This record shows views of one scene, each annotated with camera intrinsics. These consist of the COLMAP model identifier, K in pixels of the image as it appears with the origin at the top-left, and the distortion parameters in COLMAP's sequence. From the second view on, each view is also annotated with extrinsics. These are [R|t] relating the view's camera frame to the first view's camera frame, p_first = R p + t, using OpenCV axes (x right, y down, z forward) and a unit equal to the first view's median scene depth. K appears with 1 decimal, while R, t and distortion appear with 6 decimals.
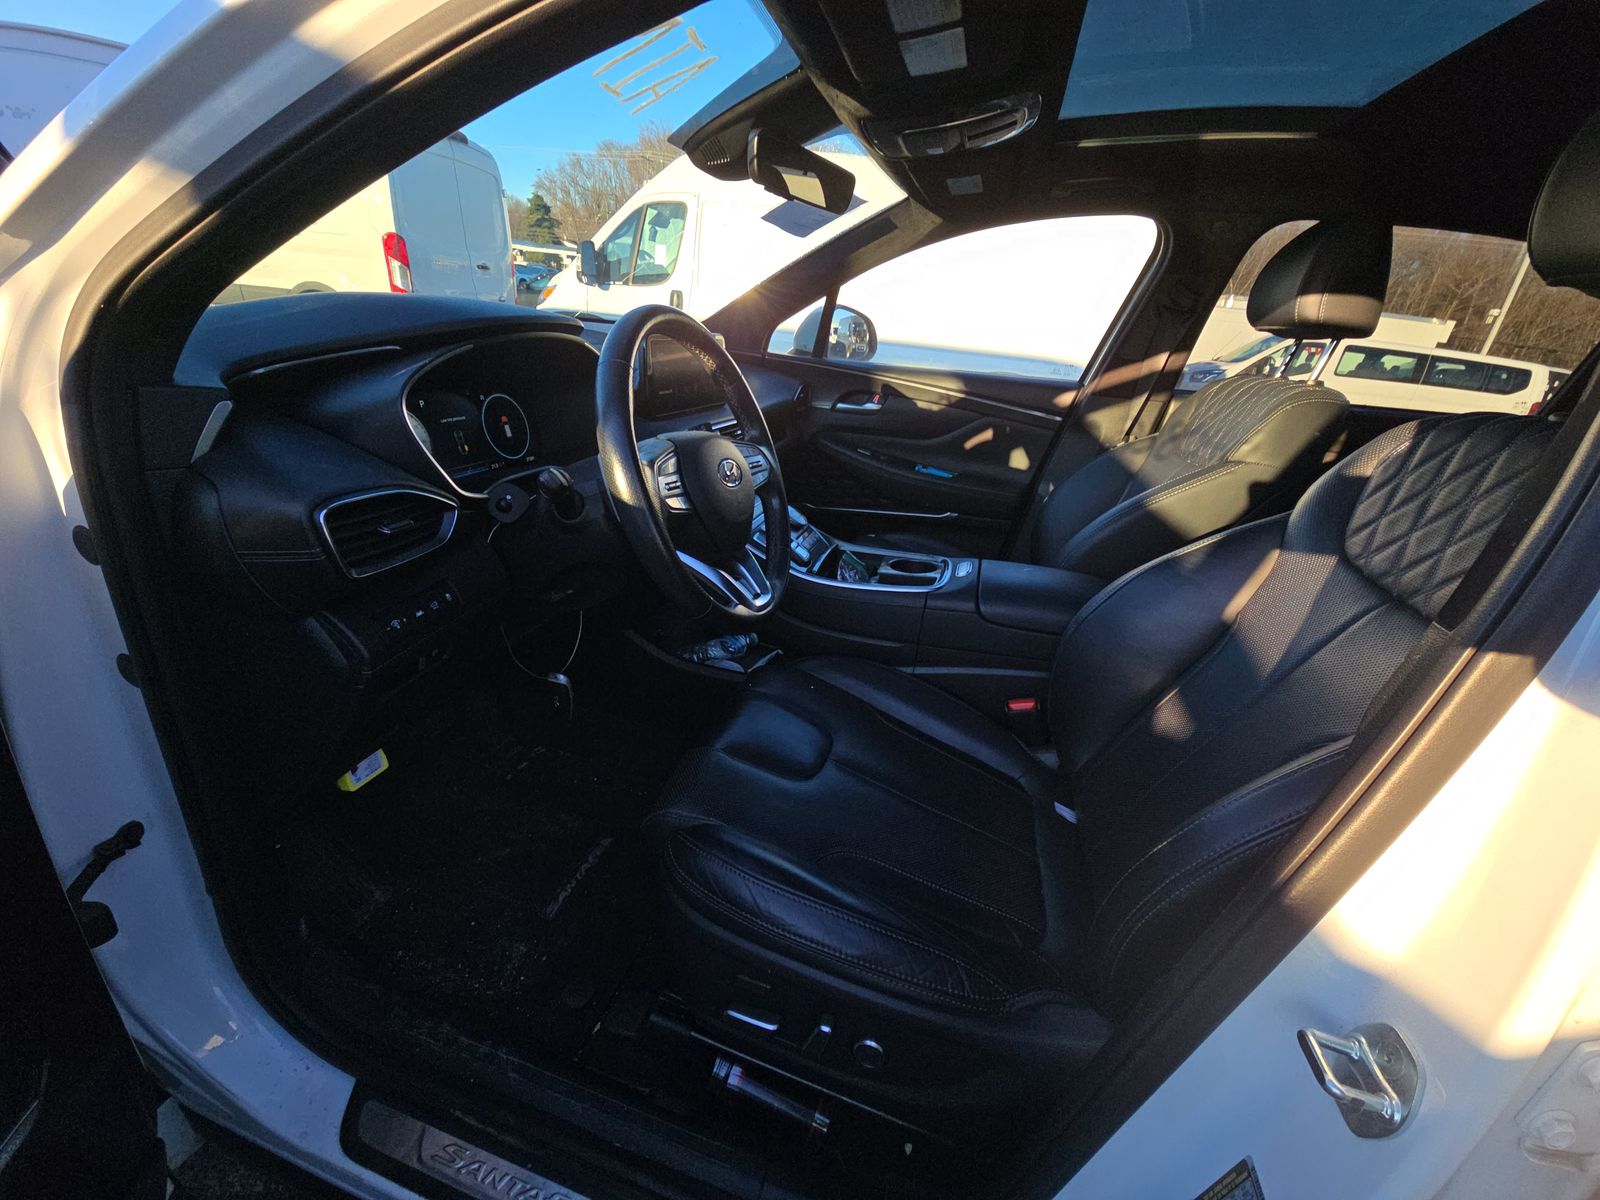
lens RADIAL K [[645.4, 0, 789.8], [0, 645.4, 598.7], [0, 0, 1]] dist [0.003272, -0.000848]
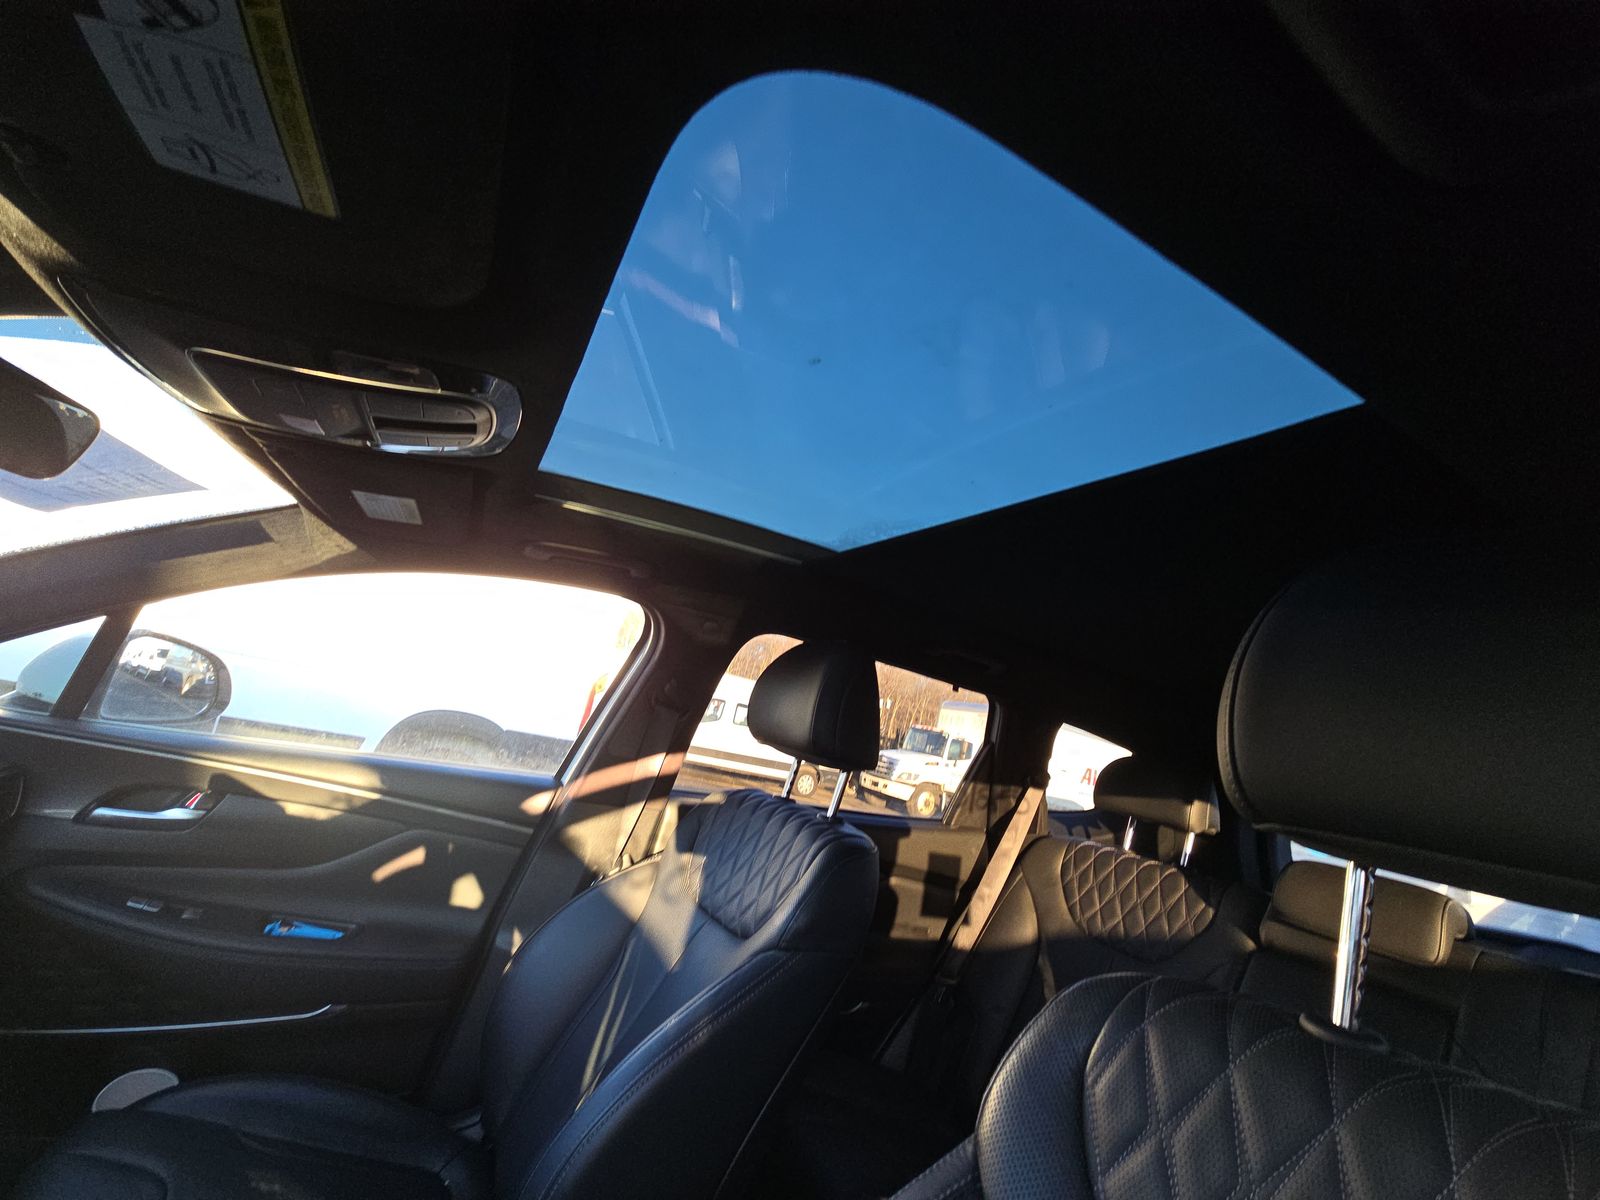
lens RADIAL K [[645.4, 0, 795.0], [0, 645.4, 605.0], [0, 0, 1]] dist [0.003272, -0.000848]
pose [[0.709473, 0.176336, 0.682315, 0.099468], [0.161792, 0.901574, -0.401233, -0.170963], [-0.685909, 0.395057, 0.611113, 0.273363]]
